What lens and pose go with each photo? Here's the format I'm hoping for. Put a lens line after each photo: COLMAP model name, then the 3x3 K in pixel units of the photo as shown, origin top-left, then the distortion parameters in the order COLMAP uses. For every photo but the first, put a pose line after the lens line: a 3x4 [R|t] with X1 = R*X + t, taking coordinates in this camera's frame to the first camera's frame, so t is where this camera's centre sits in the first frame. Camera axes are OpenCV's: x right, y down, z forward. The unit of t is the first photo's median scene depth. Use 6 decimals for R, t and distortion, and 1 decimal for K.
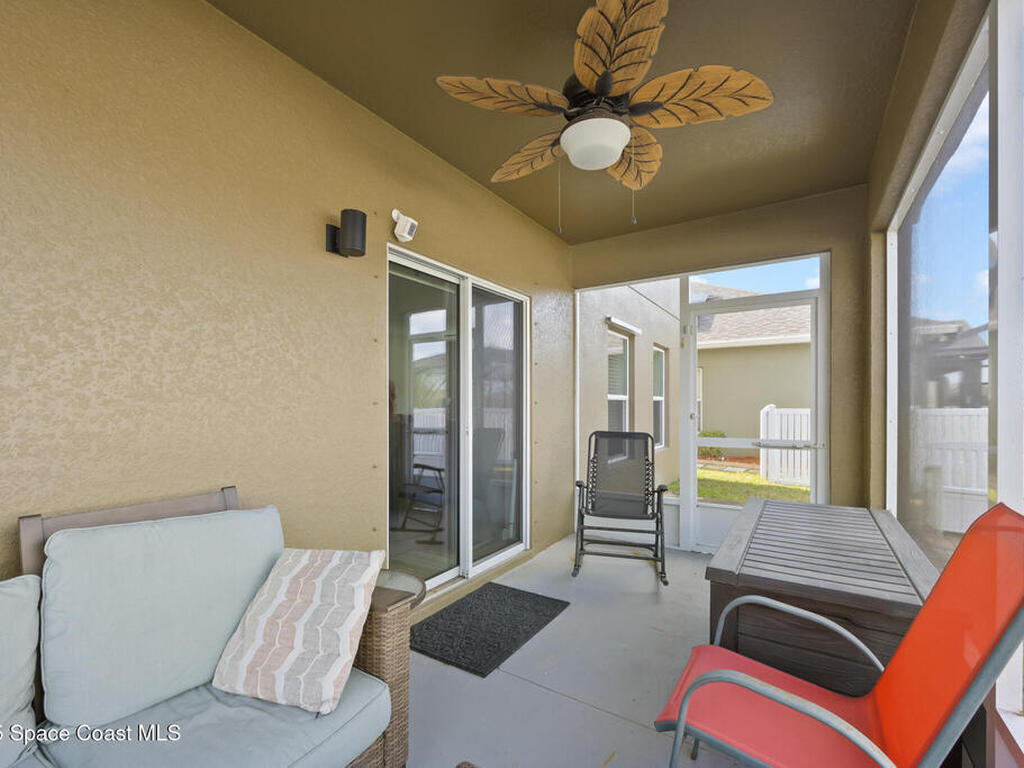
lens RADIAL K [[453.2, 0, 511.0], [0, 453.2, 386.0], [0, 0, 1]] dist [-0.001489, -0.000012]
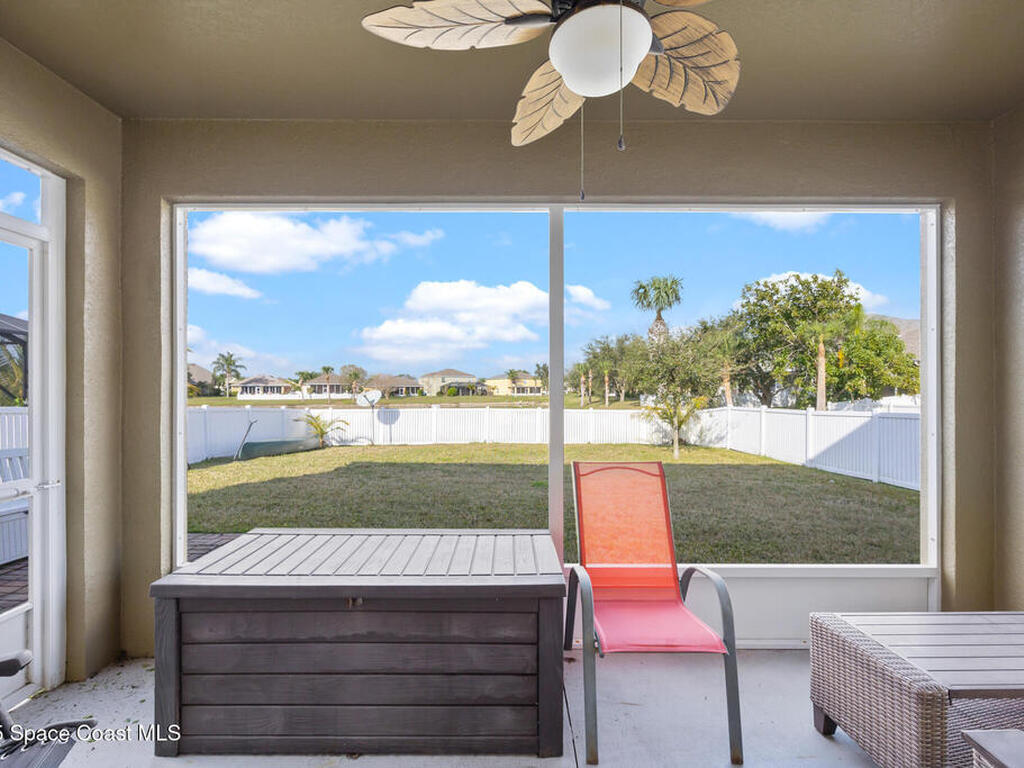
lens RADIAL K [[453.2, 0, 511.0], [0, 453.2, 386.0], [0, 0, 1]] dist [-0.001489, -0.000012]
pose [[-0.547257, 0.002498, 0.836961, -0.400548], [0.000527, 0.999996, -0.002640, -0.046322], [-0.836964, -0.001004, -0.547257, 1.912893]]
